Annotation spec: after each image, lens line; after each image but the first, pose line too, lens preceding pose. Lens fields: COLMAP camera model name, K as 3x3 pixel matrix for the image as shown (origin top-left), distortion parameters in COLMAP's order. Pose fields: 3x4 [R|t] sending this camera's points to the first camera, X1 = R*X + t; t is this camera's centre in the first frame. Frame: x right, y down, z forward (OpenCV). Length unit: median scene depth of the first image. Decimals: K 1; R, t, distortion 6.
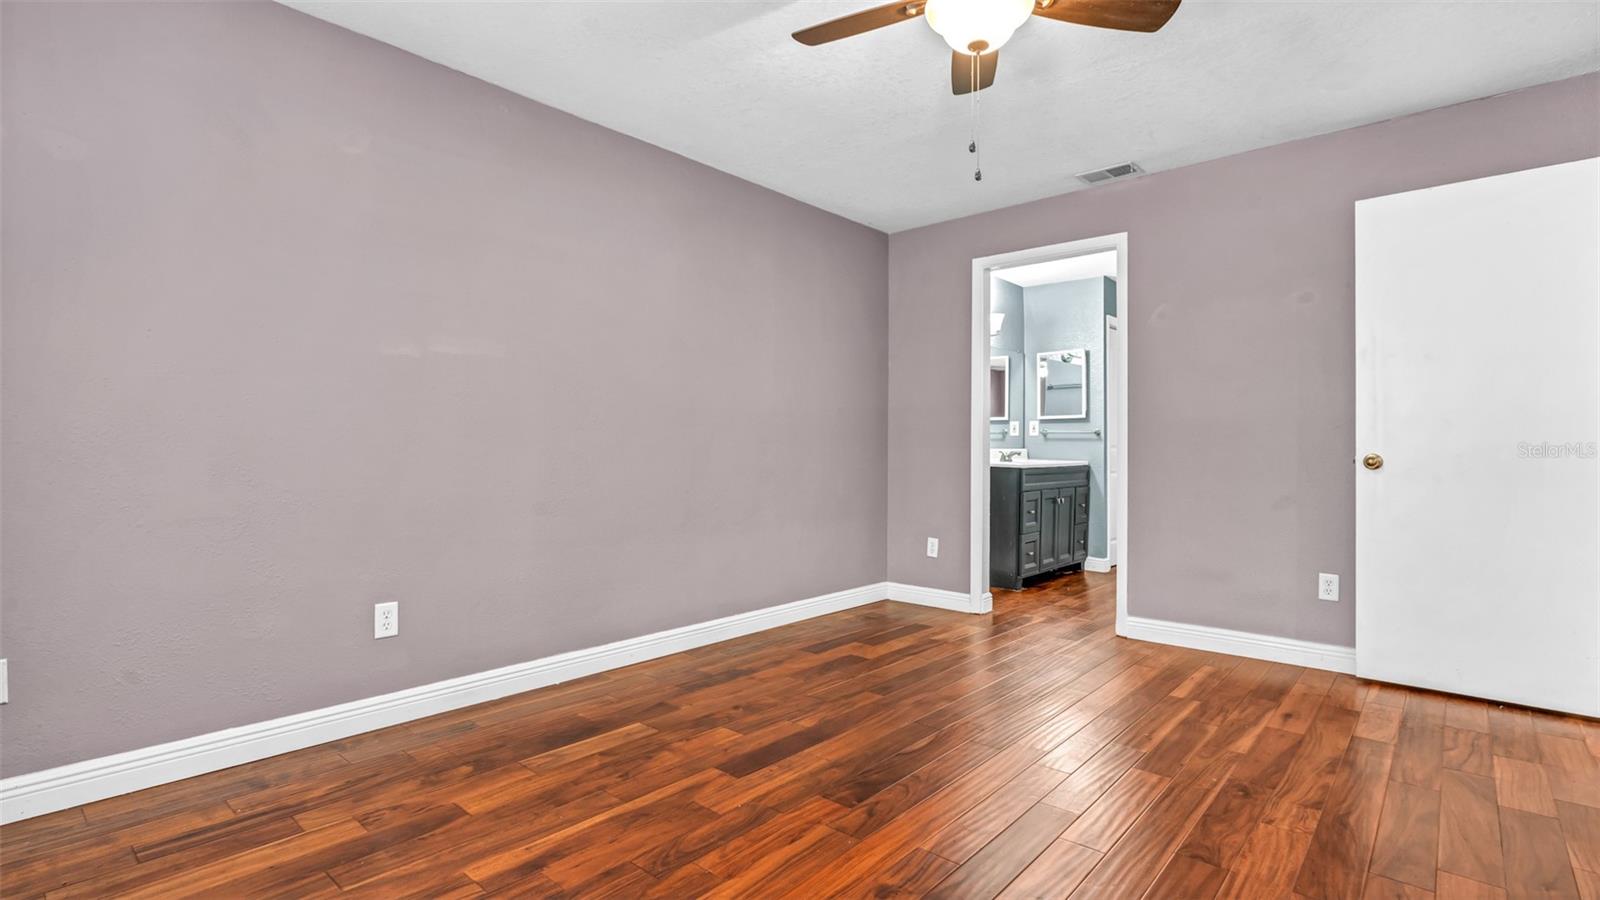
lens RADIAL K [[738.2, 0, 795.9], [0, 738.2, 448.8], [0, 0, 1]] dist [-0.001466, 0.000545]
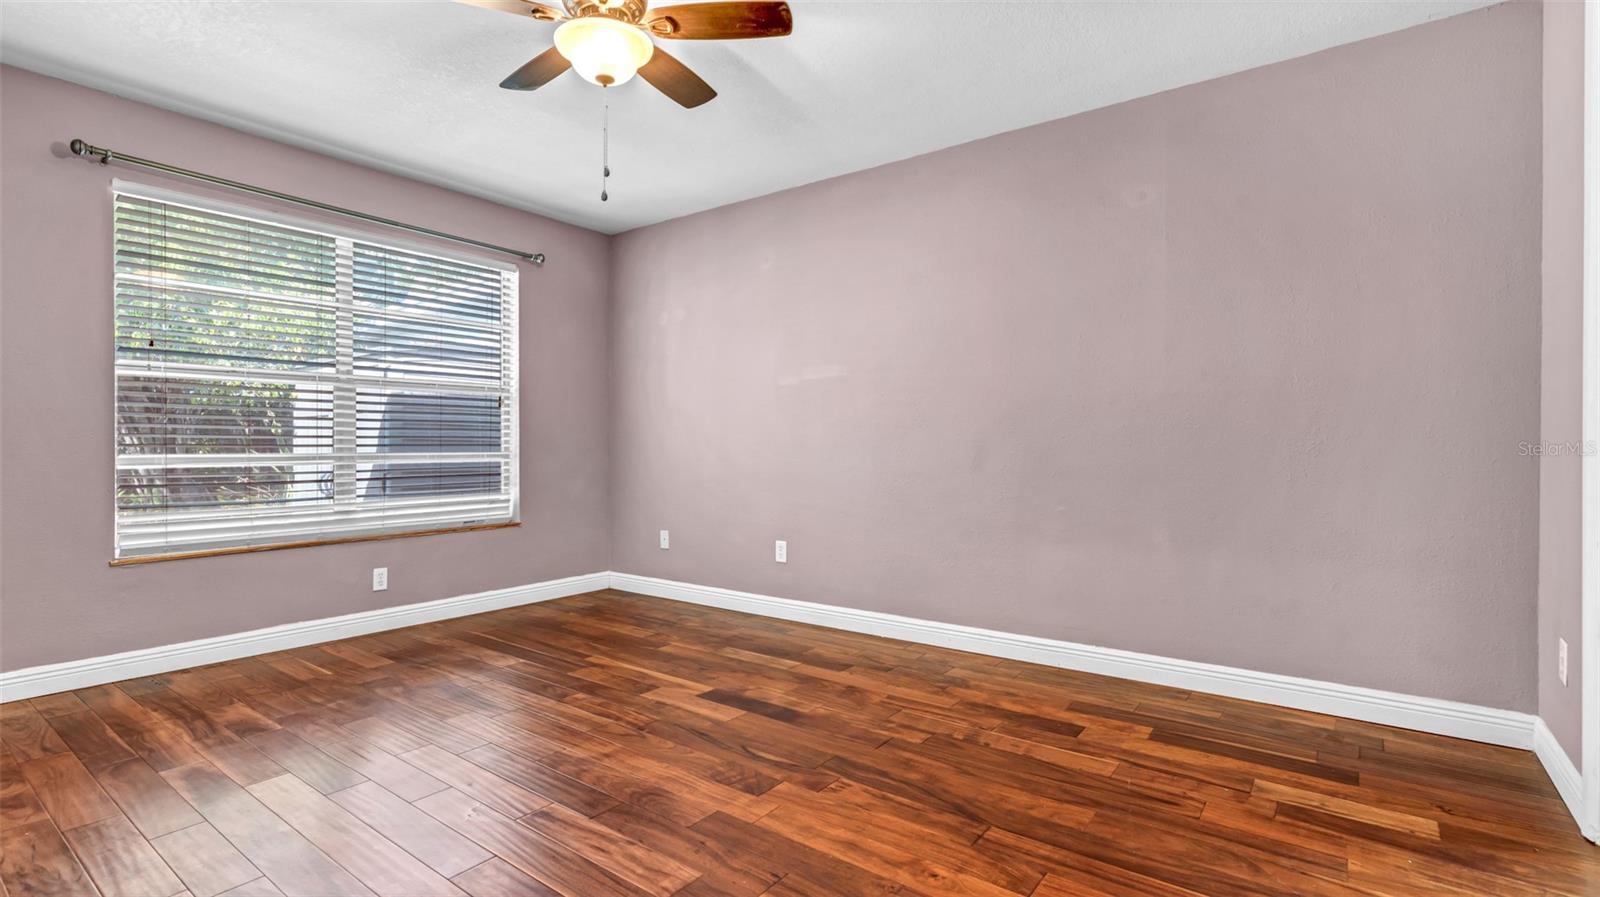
lens RADIAL K [[738.2, 0, 795.9], [0, 738.2, 447.3], [0, 0, 1]] dist [-0.001466, 0.000545]
pose [[0.094612, 0.002691, -0.995511, 1.041606], [0.003795, 0.999988, 0.003063, 0.001506], [0.995507, -0.004068, 0.094601, 0.884547]]
